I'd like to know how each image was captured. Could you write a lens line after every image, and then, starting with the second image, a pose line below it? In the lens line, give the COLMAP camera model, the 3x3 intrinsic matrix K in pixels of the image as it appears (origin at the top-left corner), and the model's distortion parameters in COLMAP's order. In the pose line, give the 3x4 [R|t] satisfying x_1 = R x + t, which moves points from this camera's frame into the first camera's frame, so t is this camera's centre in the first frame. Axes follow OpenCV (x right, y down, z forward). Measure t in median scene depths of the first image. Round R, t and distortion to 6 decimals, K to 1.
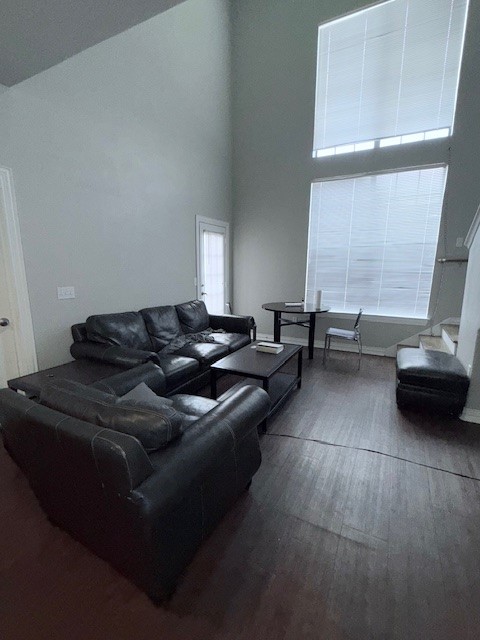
lens RADIAL K [[293.3, 0, 239.4], [0, 293.3, 320.7], [0, 0, 1]] dist [0.002263, 0.000554]
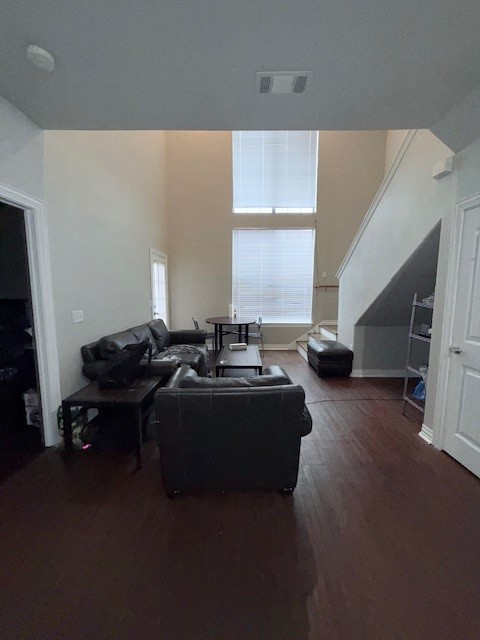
lens RADIAL K [[255.4, 0, 241.0], [0, 255.4, 319.1], [0, 0, 1]] dist [-0.009836, 0.000055]
pose [[0.891665, -0.056920, 0.449104, -0.307857], [0.087893, 0.994953, -0.048402, 0.007497], [-0.444082, 0.082632, 0.892168, -0.055176]]
